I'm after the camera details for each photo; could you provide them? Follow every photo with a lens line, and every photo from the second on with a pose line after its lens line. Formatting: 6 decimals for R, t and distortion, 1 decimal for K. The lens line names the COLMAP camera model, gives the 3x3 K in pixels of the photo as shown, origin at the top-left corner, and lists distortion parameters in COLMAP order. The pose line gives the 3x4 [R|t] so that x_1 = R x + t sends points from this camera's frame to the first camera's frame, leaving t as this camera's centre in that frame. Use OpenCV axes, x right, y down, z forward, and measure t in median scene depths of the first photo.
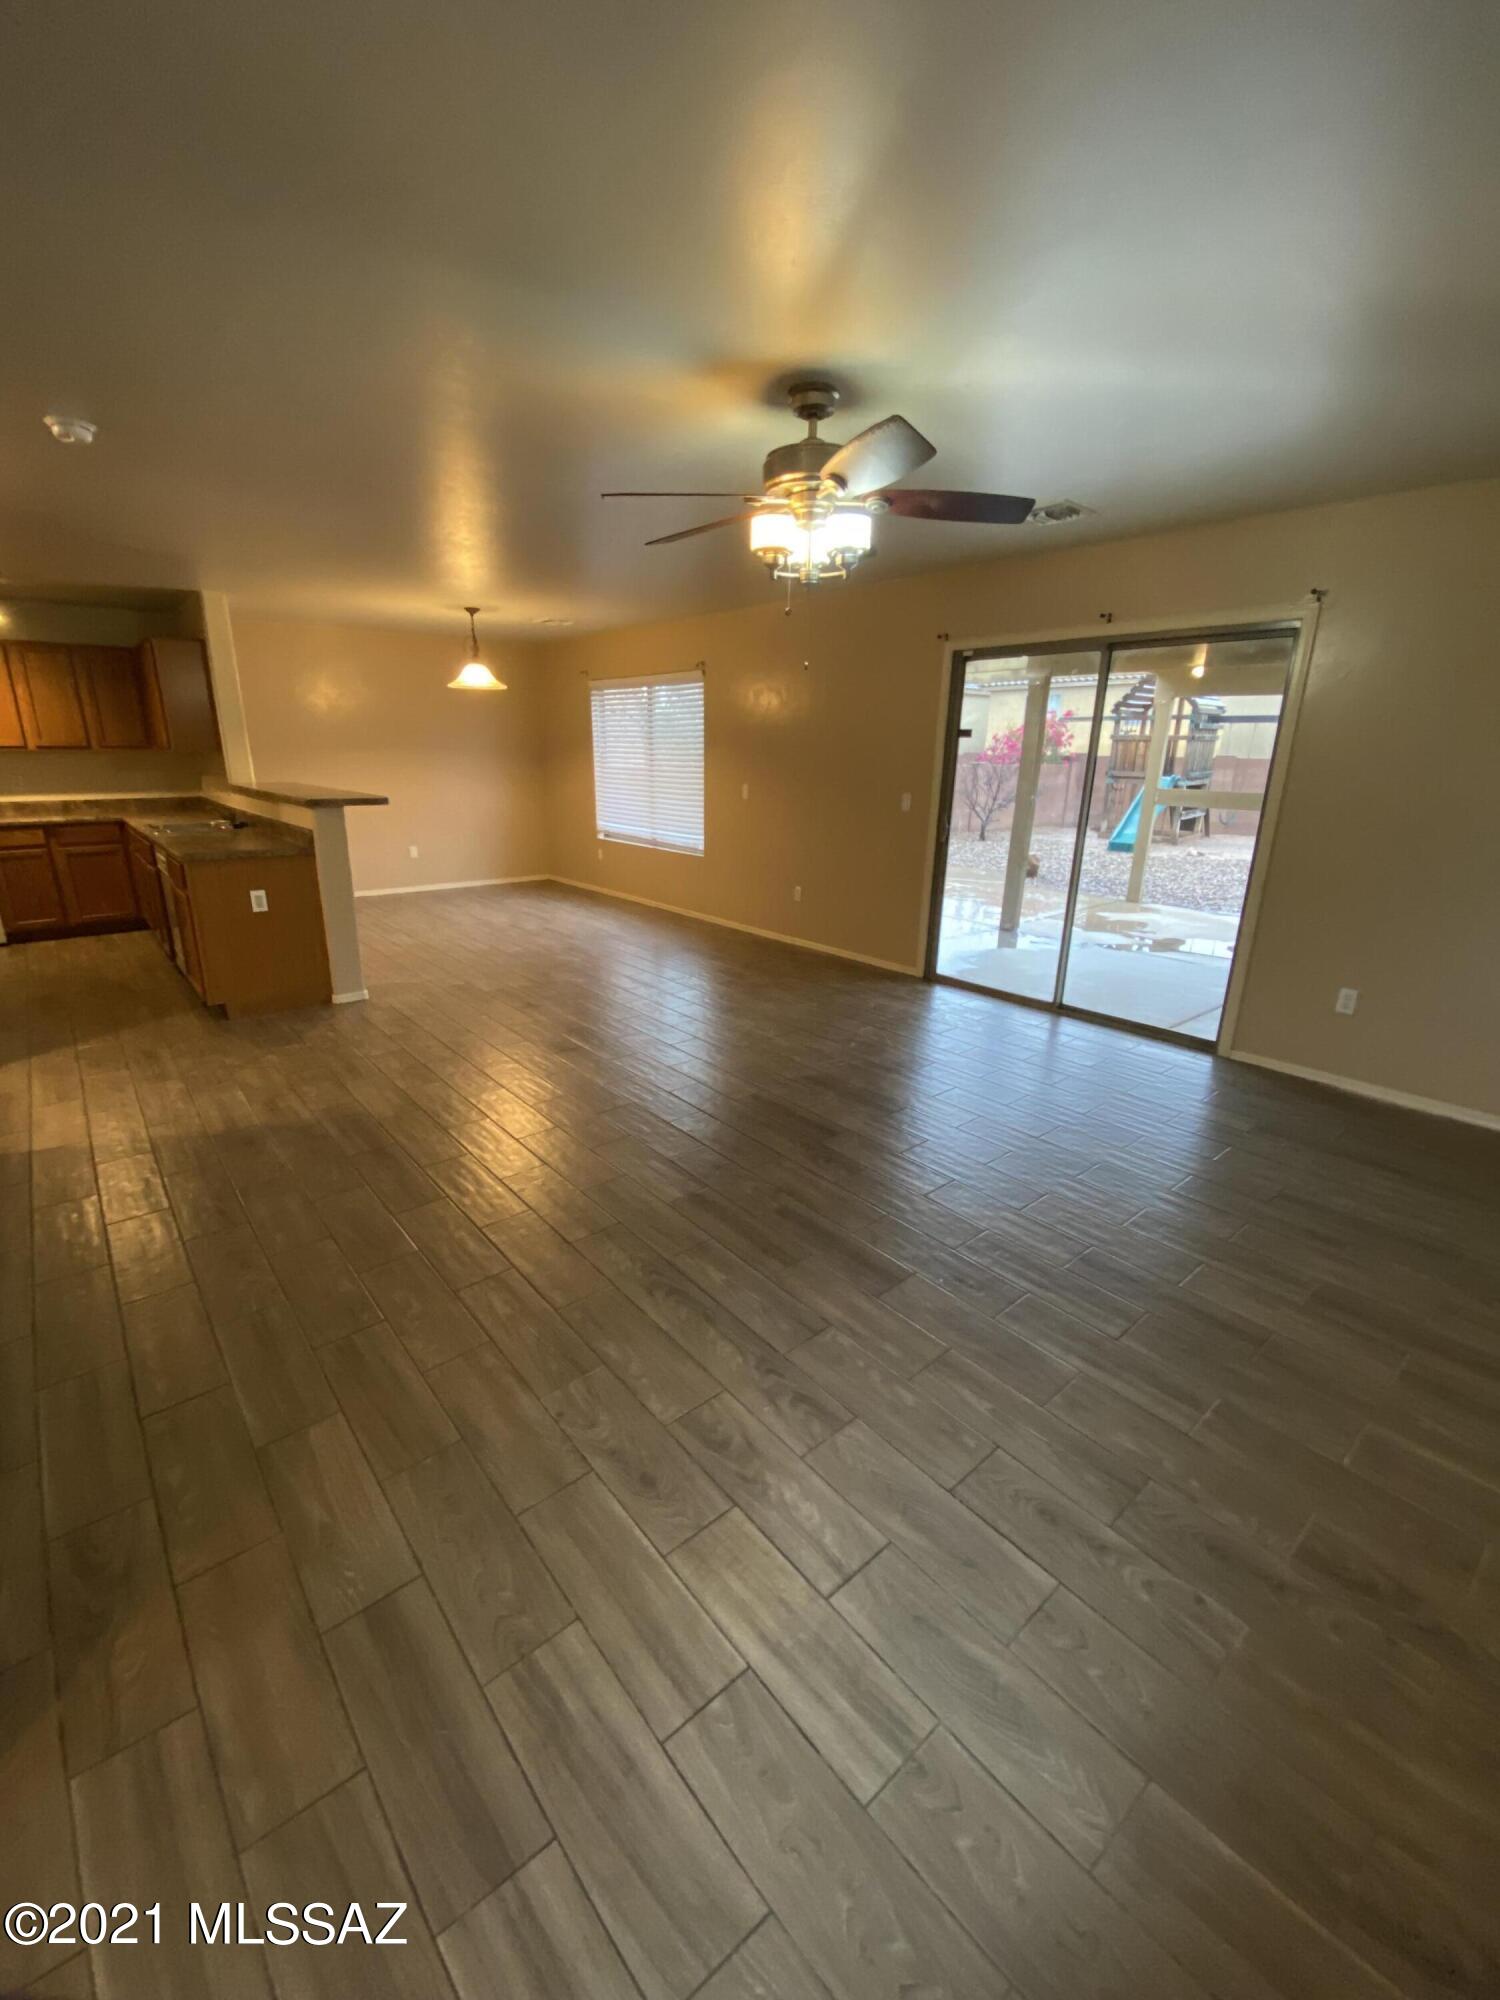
lens RADIAL K [[809.0, 0, 744.9], [0, 809.0, 1010.4], [0, 0, 1]] dist [-0.001900, -0.005525]
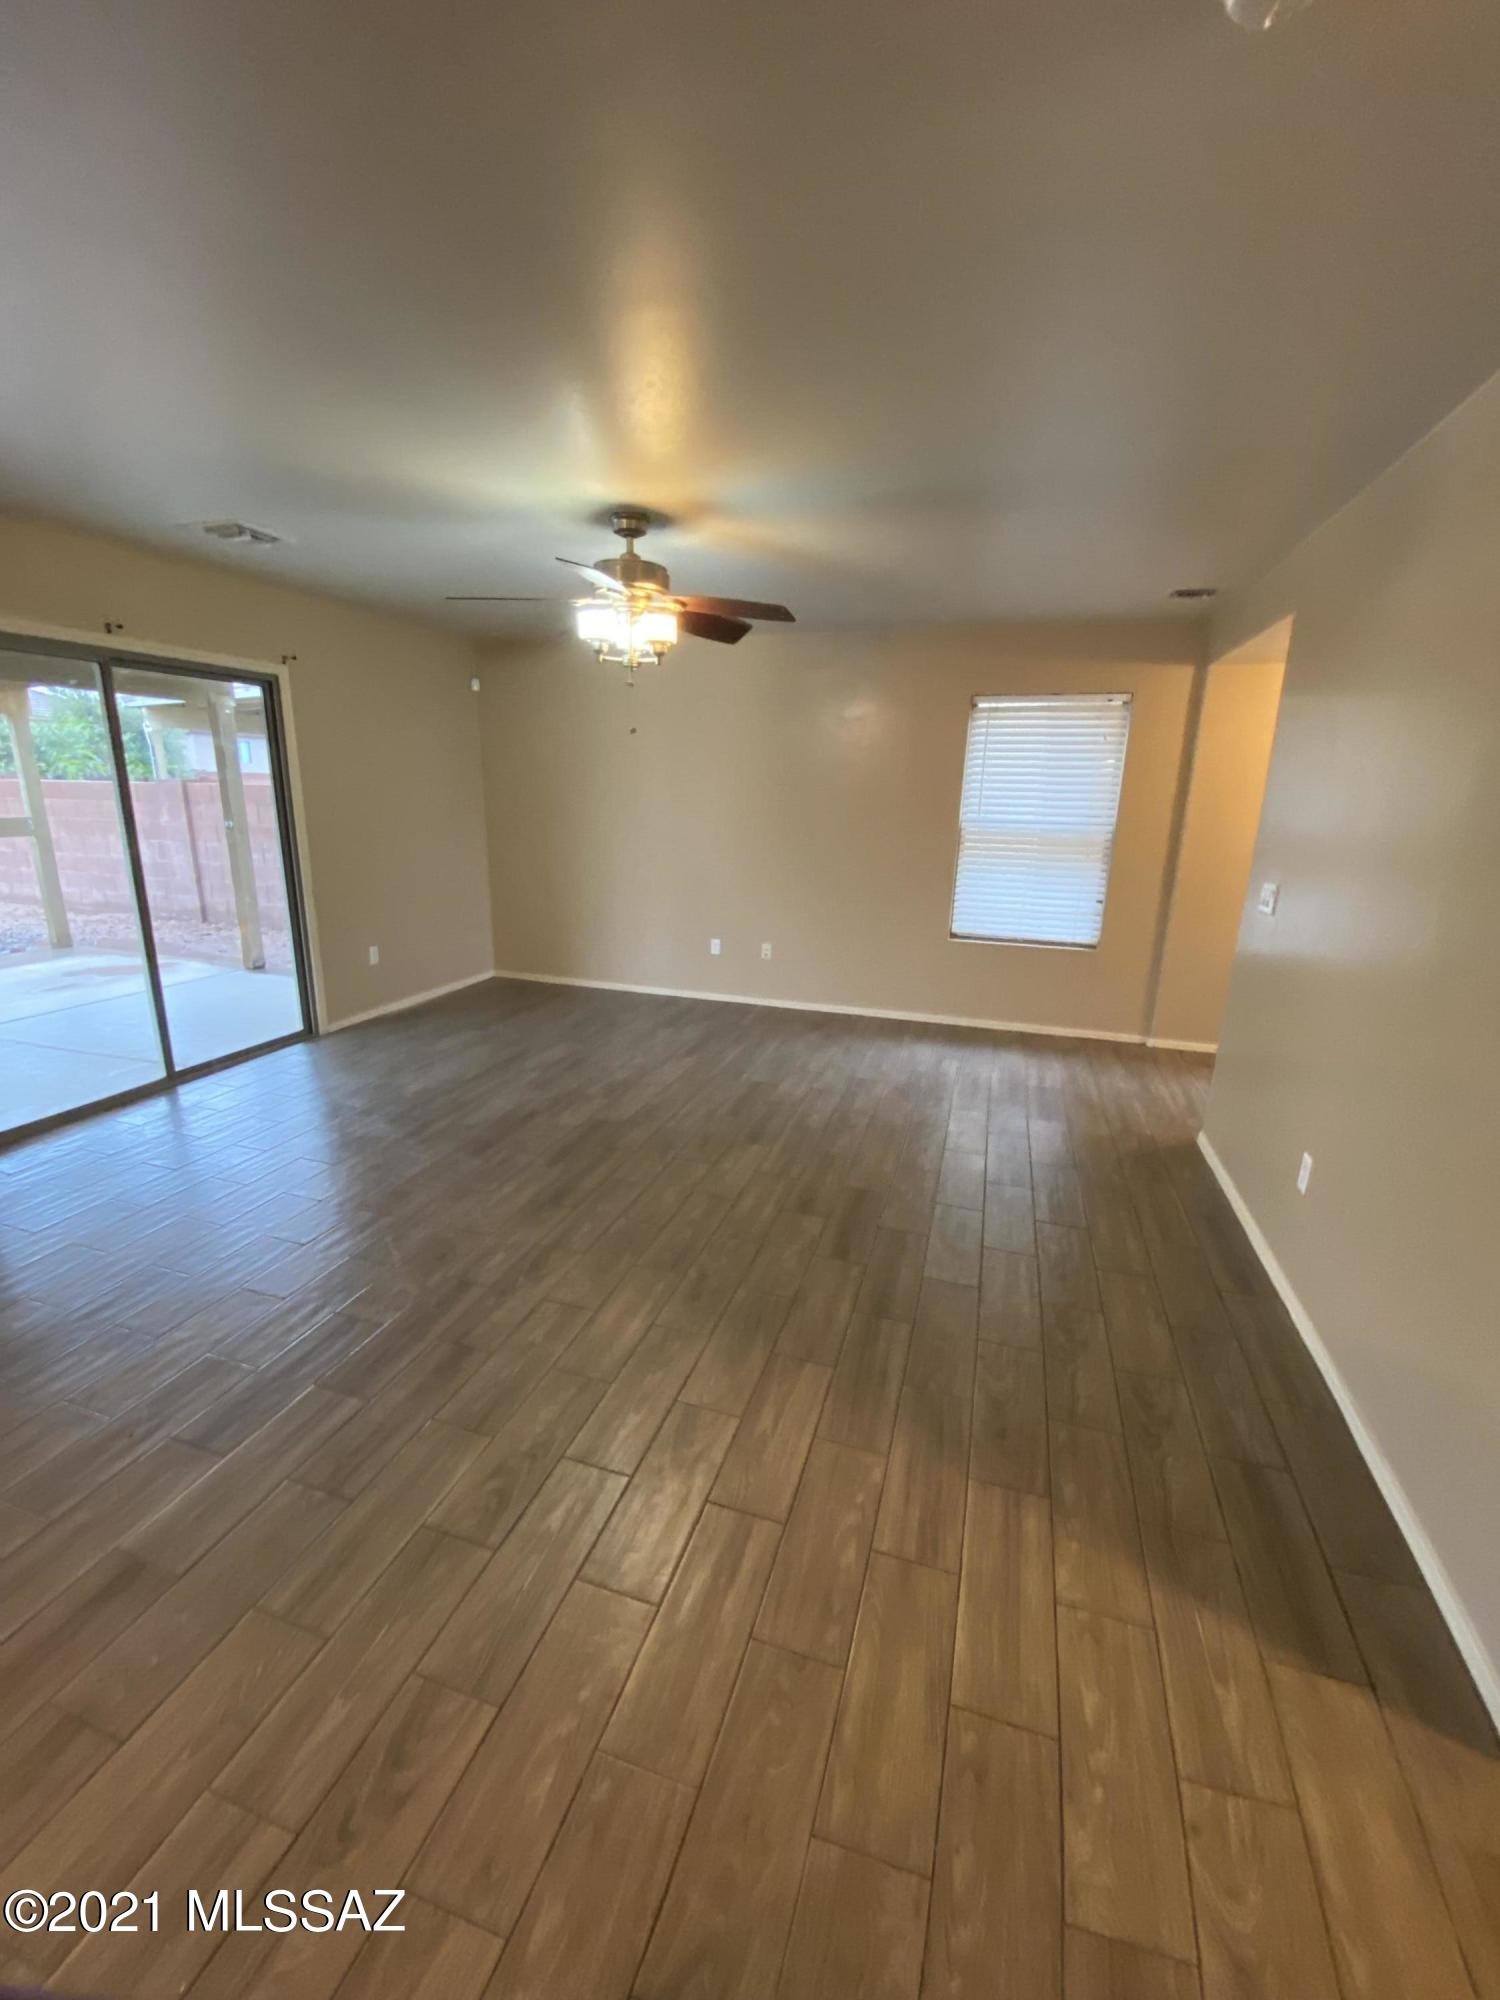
lens RADIAL K [[809.0, 0, 754.7], [0, 809.0, 1006.6], [0, 0, 1]] dist [-0.001900, -0.005525]
pose [[-0.542583, -0.245008, 0.803477, -0.709680], [0.223176, 0.880094, 0.419080, -0.338375], [-0.809813, 0.406702, -0.422844, 0.972055]]
